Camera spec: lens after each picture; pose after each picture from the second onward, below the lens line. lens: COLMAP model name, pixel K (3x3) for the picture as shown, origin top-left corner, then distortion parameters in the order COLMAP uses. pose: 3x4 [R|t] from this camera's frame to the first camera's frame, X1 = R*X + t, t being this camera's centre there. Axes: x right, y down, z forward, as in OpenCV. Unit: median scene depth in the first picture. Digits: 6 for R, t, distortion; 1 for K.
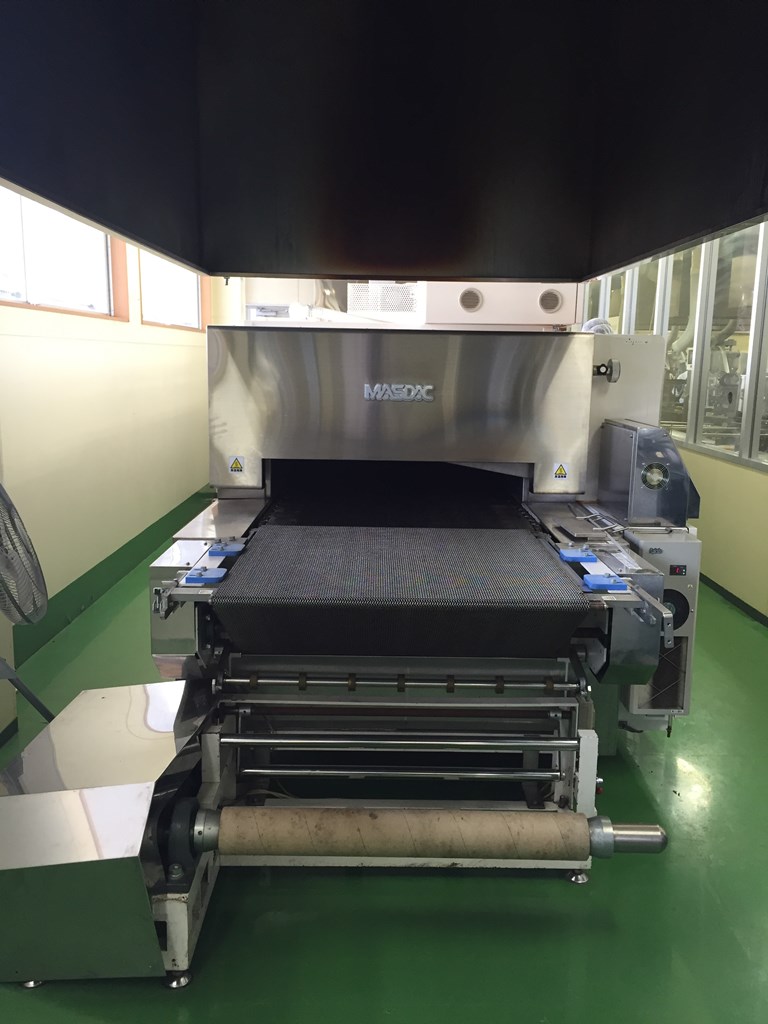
lens RADIAL K [[878.0, 0, 388.8], [0, 878.0, 514.4], [0, 0, 1]] dist [0.112124, -0.149994]
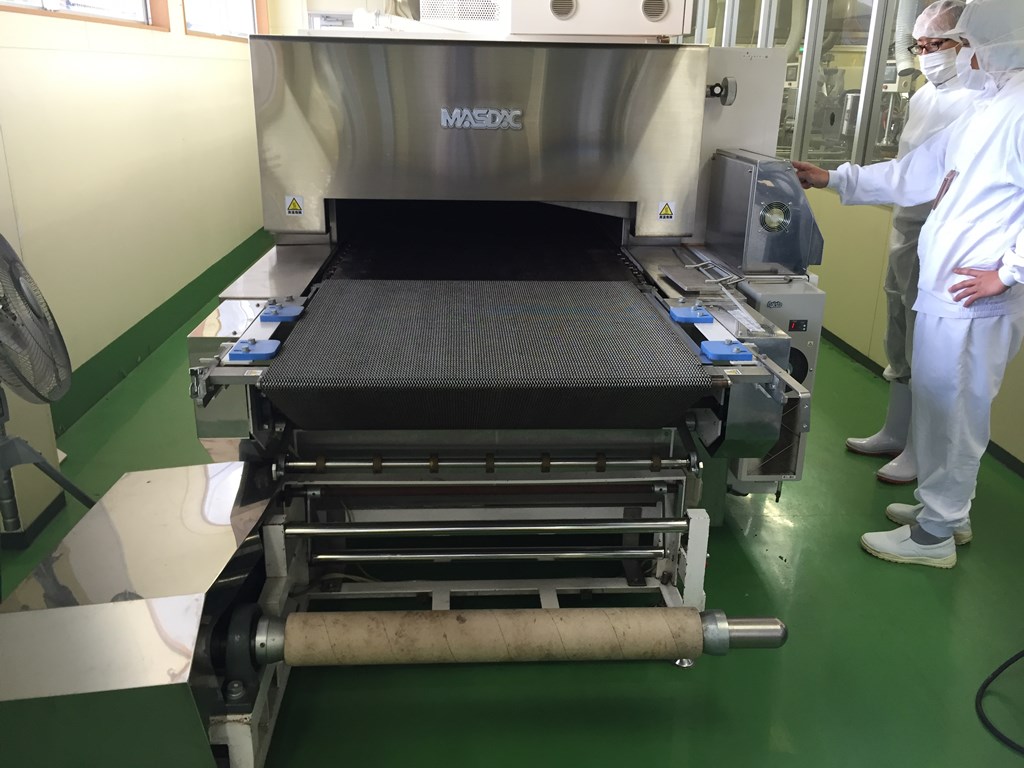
lens RADIAL K [[878.0, 0, 513.5], [0, 878.0, 379.1], [0, 0, 1]] dist [0.112124, -0.149994]
pose [[0.998826, -0.016383, 0.045593, -0.001276], [0.009146, 0.987929, 0.154635, -0.025363], [-0.047576, -0.154037, 0.986919, 0.130173]]
